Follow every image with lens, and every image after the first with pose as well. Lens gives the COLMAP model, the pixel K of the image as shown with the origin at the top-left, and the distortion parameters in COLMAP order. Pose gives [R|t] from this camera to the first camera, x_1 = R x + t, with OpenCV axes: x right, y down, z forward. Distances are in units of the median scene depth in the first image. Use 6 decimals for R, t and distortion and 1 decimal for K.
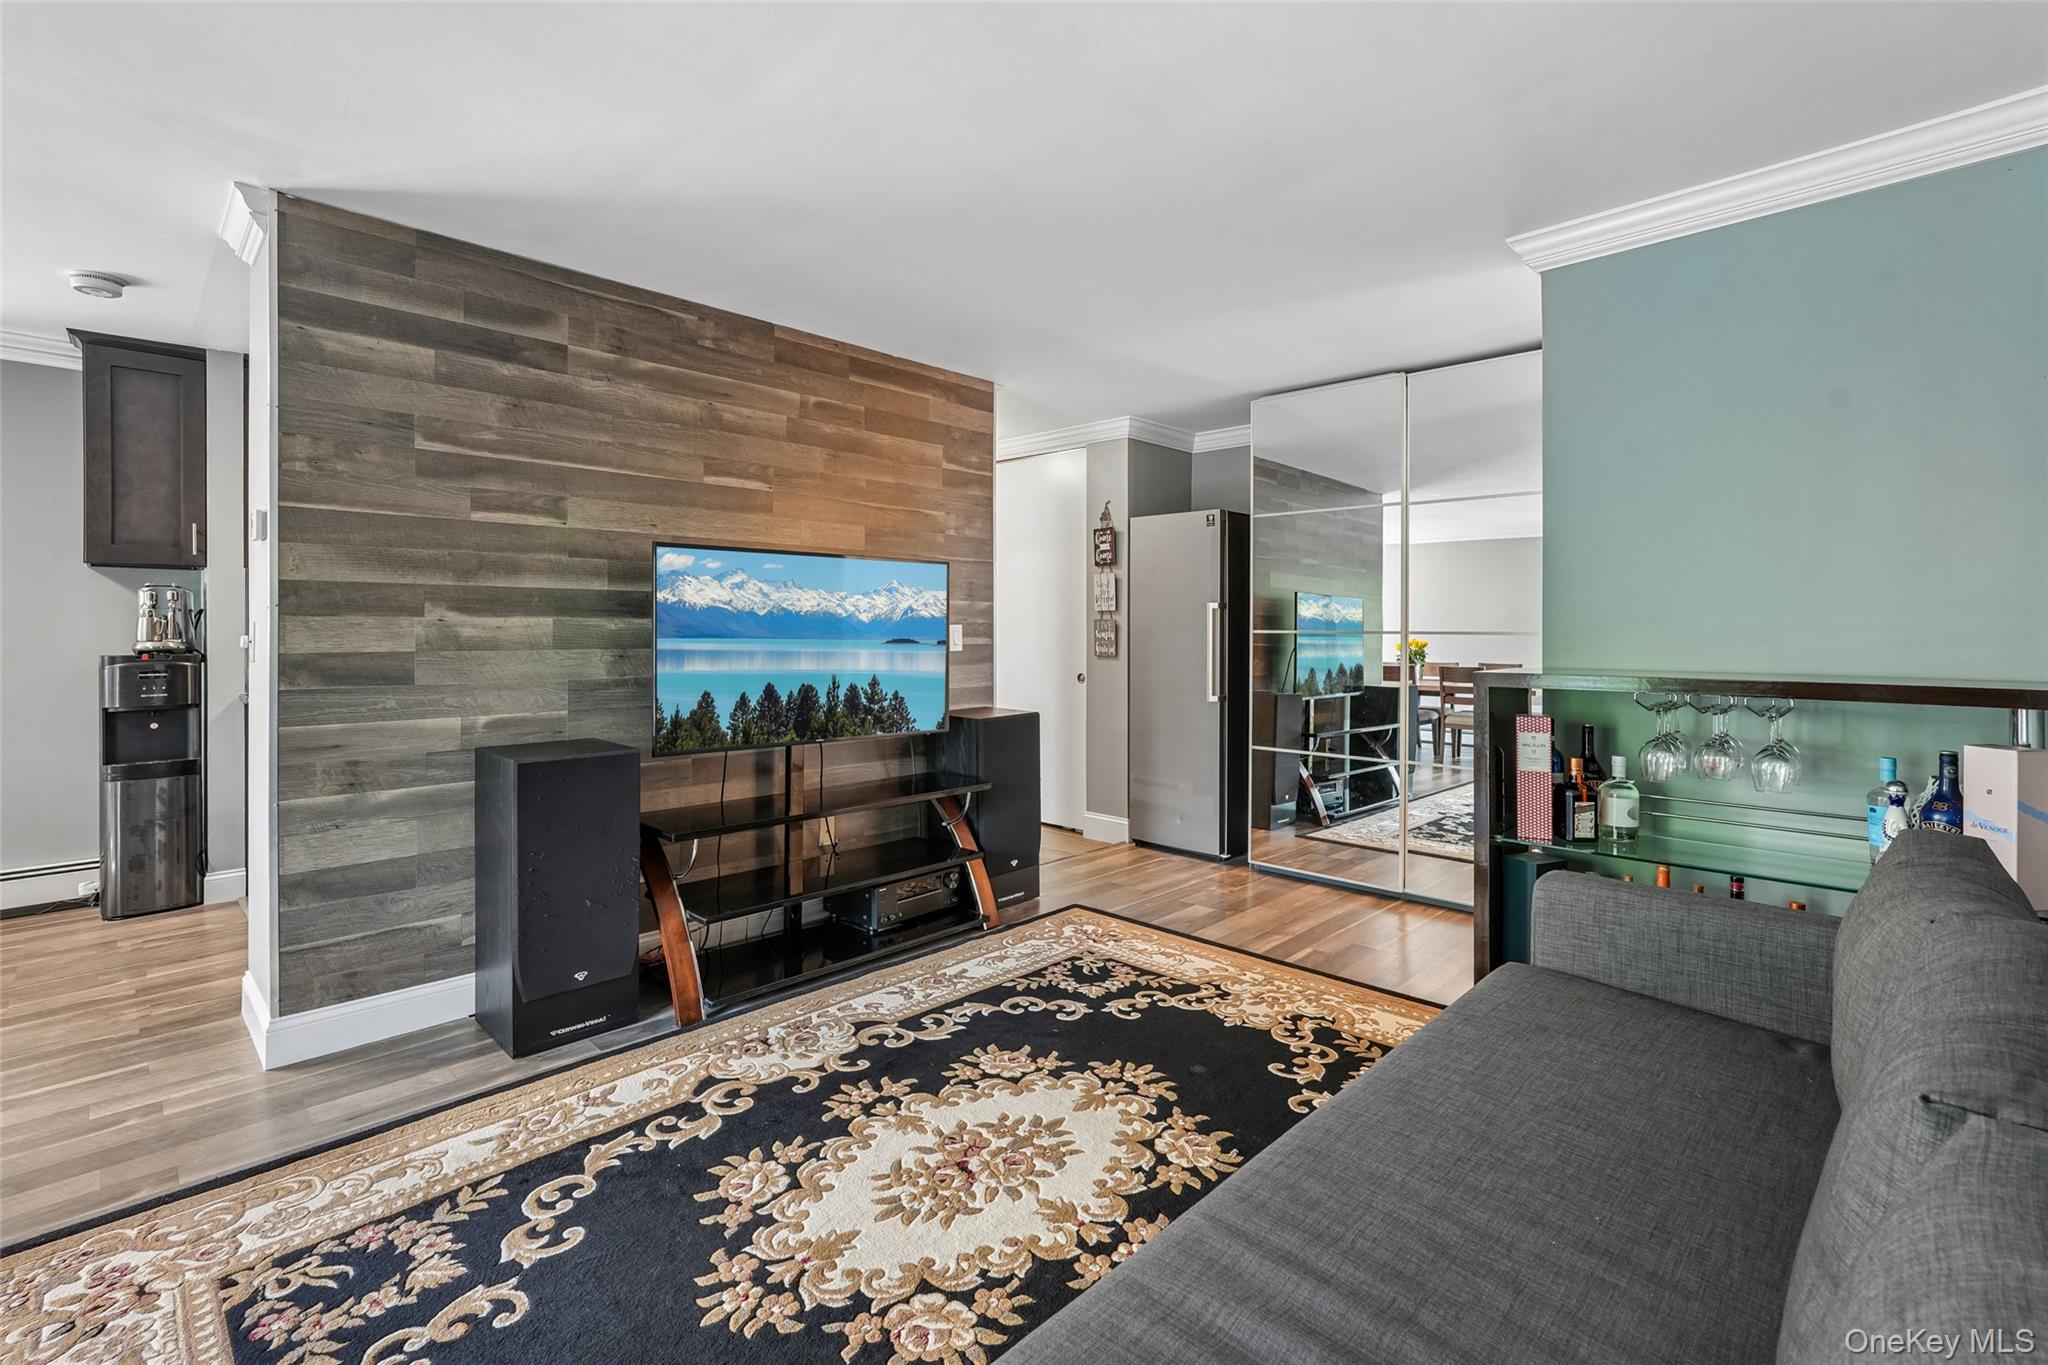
lens RADIAL K [[921.7, 0, 1024.7], [0, 921.7, 627.2], [0, 0, 1]] dist [-0.015318, 0.008936]
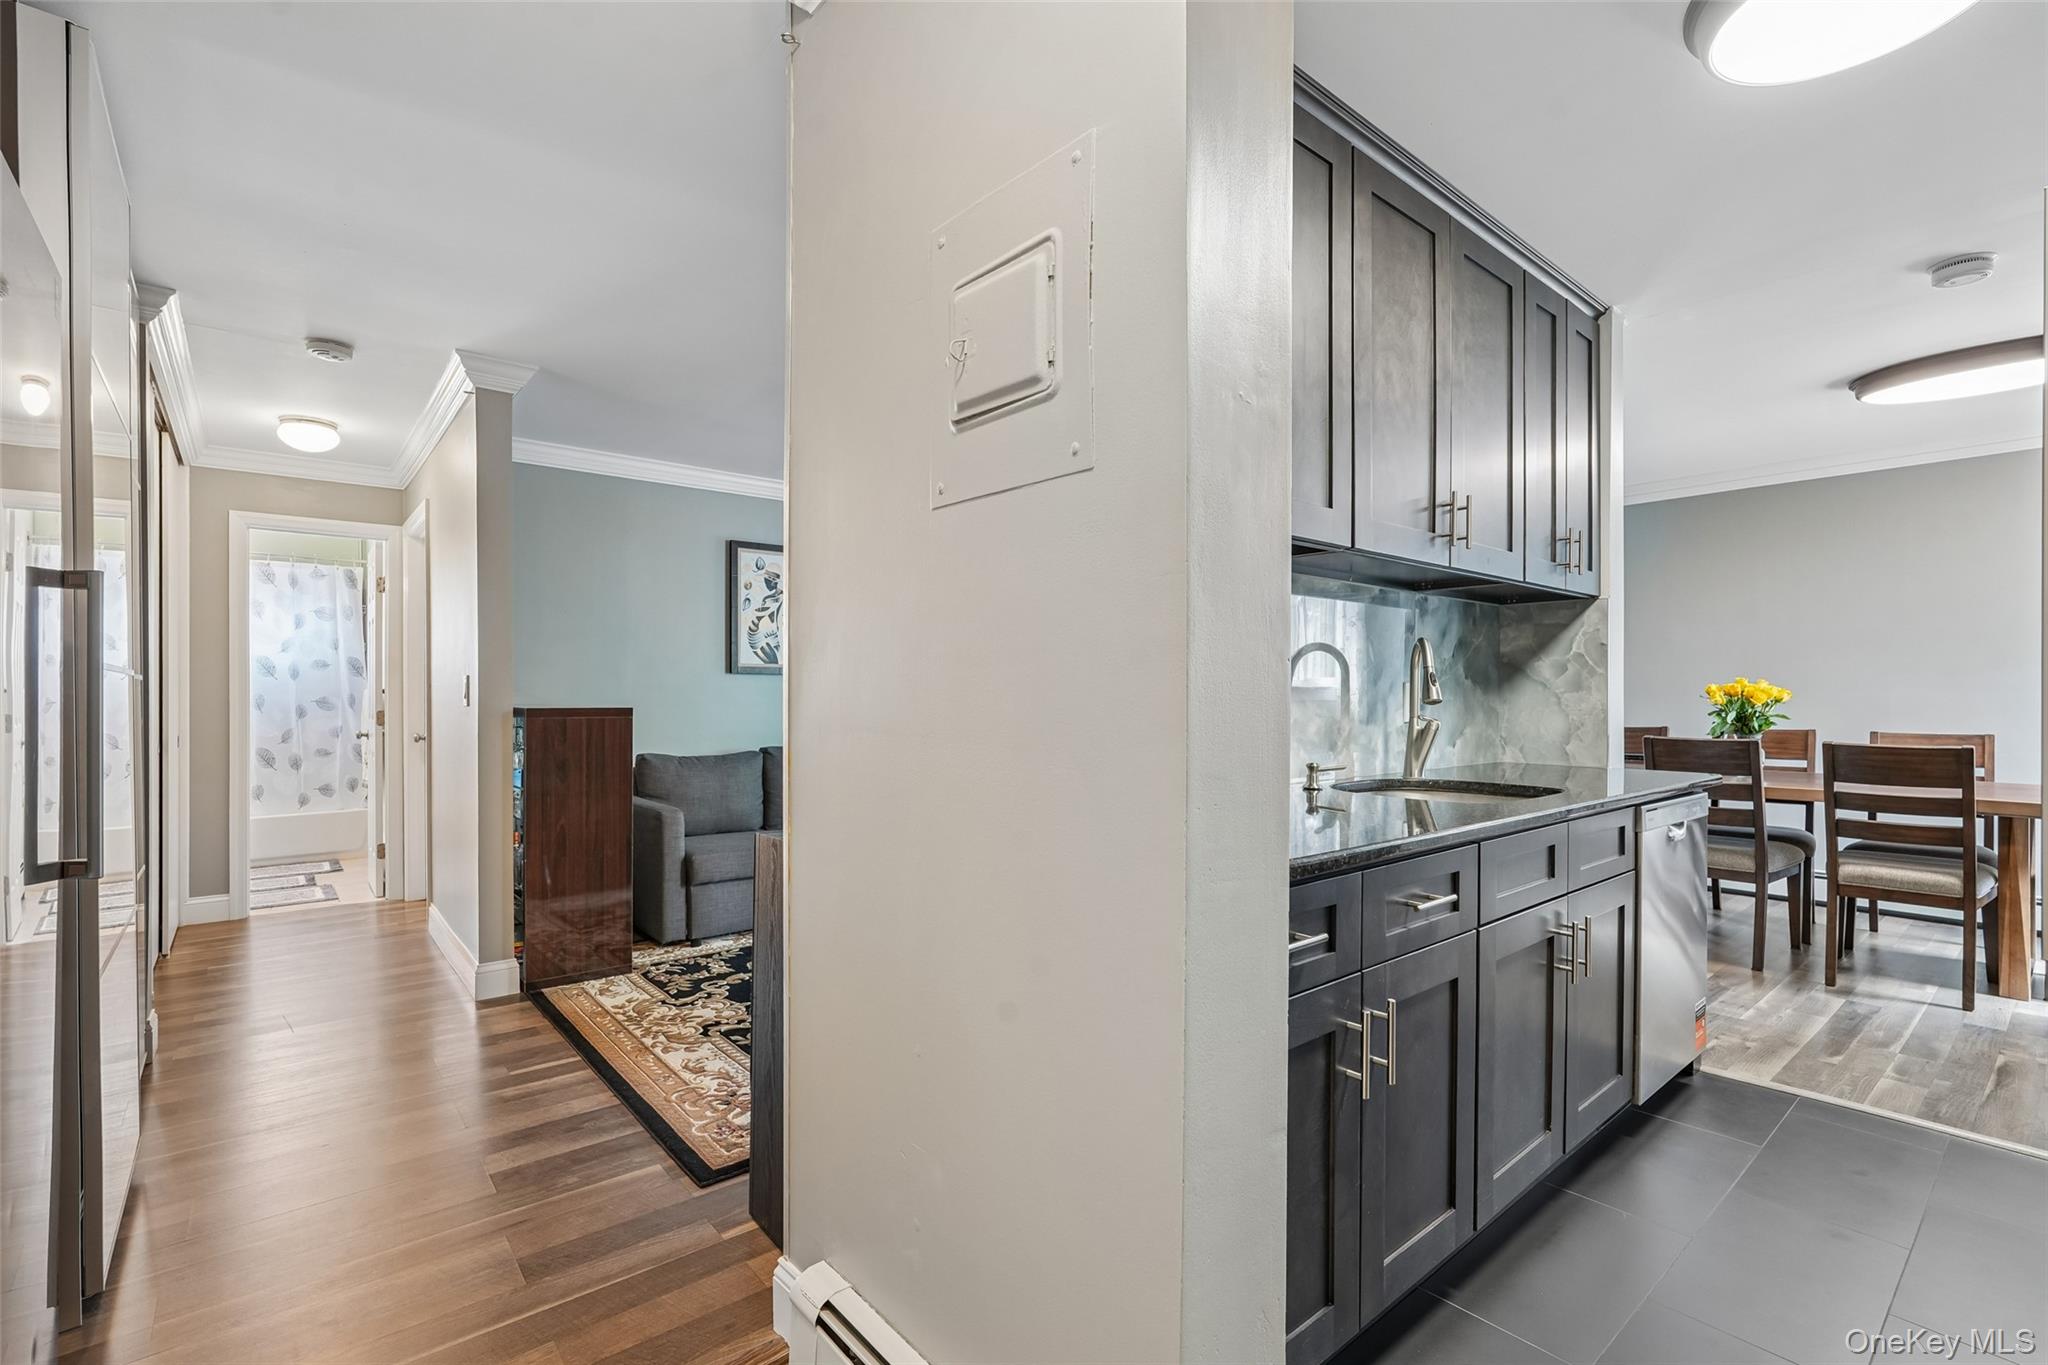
lens RADIAL K [[911.4, 0, 1026.6], [0, 911.4, 692.3], [0, 0, 1]] dist [-0.012324, 0.008838]
pose [[-0.995525, -0.002289, 0.094472, -0.254025], [-0.002591, 0.999992, -0.003078, 0.024185], [-0.094465, -0.003309, -0.995523, 2.130535]]
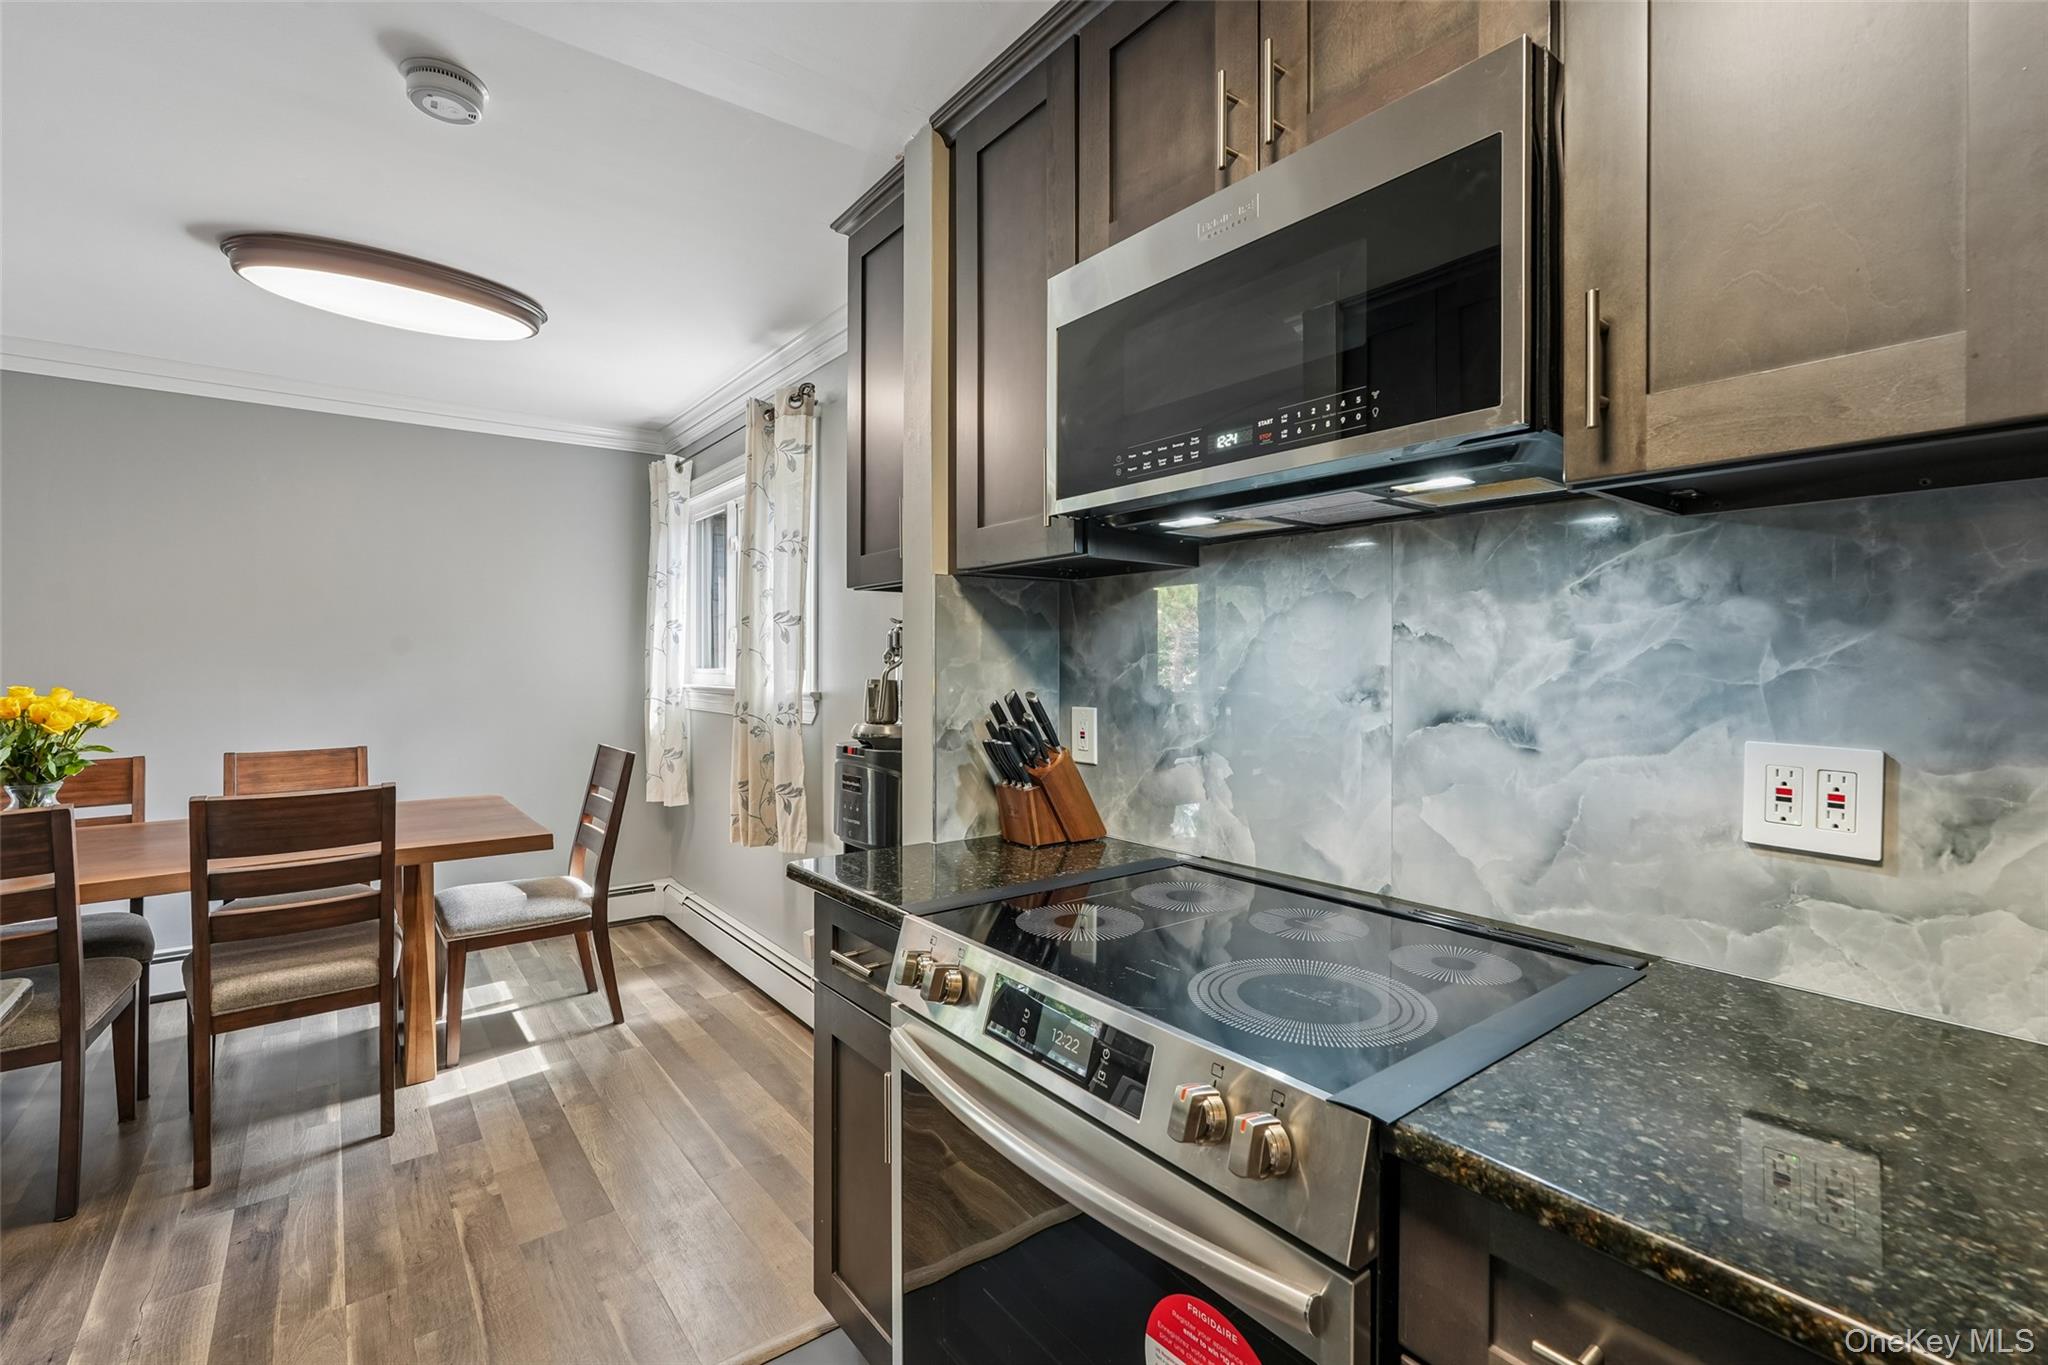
lens RADIAL K [[907.2, 0, 1012.7], [0, 907.2, 663.8], [0, 0, 1]] dist [-0.002044, 0.005145]
pose [[-0.140704, 0.004195, -0.990043, -0.565791], [0.002752, 0.999989, 0.003846, -0.029762], [0.990048, -0.002183, -0.140714, 1.576972]]
